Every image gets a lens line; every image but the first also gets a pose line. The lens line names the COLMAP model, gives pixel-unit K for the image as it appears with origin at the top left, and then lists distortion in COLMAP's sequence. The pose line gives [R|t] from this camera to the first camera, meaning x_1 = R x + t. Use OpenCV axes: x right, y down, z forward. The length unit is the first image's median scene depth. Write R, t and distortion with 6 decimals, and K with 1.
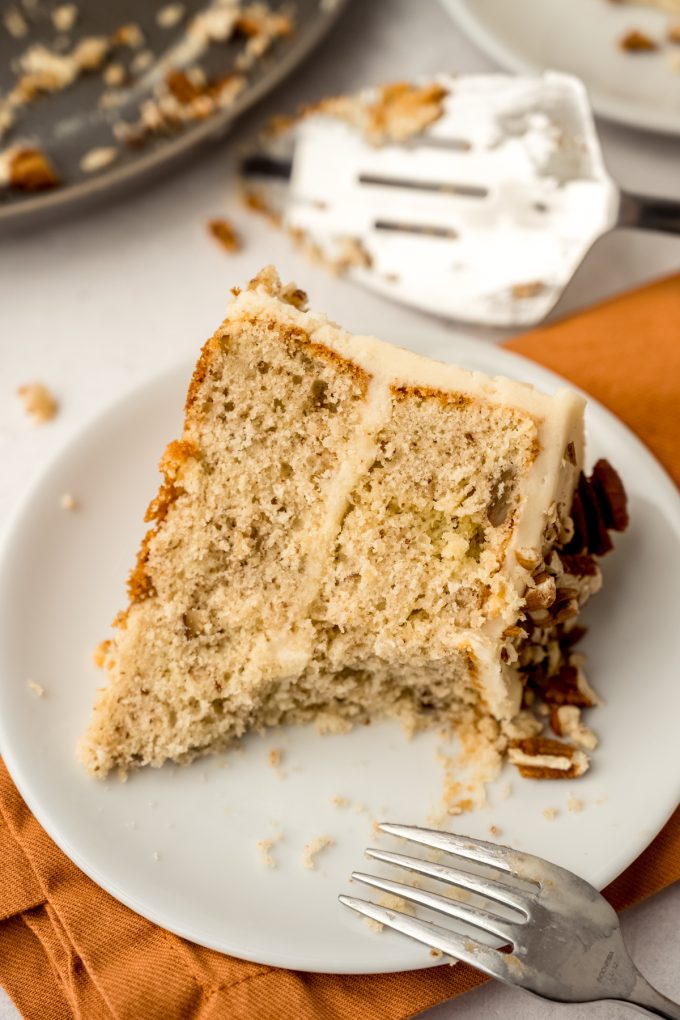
lens RADIAL K [[1929.1, 0, 340.0], [0, 1929.1, 510.0], [0, 0, 1]] dist [0.028811, 0.034758]
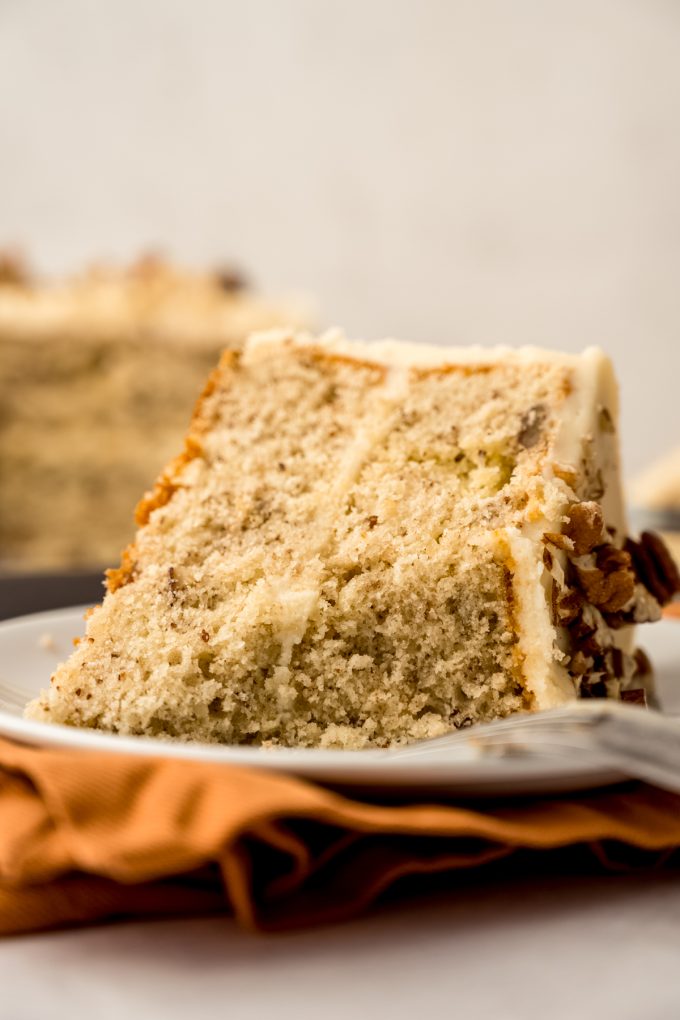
lens RADIAL K [[1929.1, 0, 340.0], [0, 1929.1, 510.0], [0, 0, 1]] dist [0.028811, 0.034758]
pose [[0.999799, 0.001835, -0.019968, 0.011062], [-0.016132, 0.665077, -0.746601, 0.679616], [0.011910, 0.746773, 0.664973, 0.415381]]
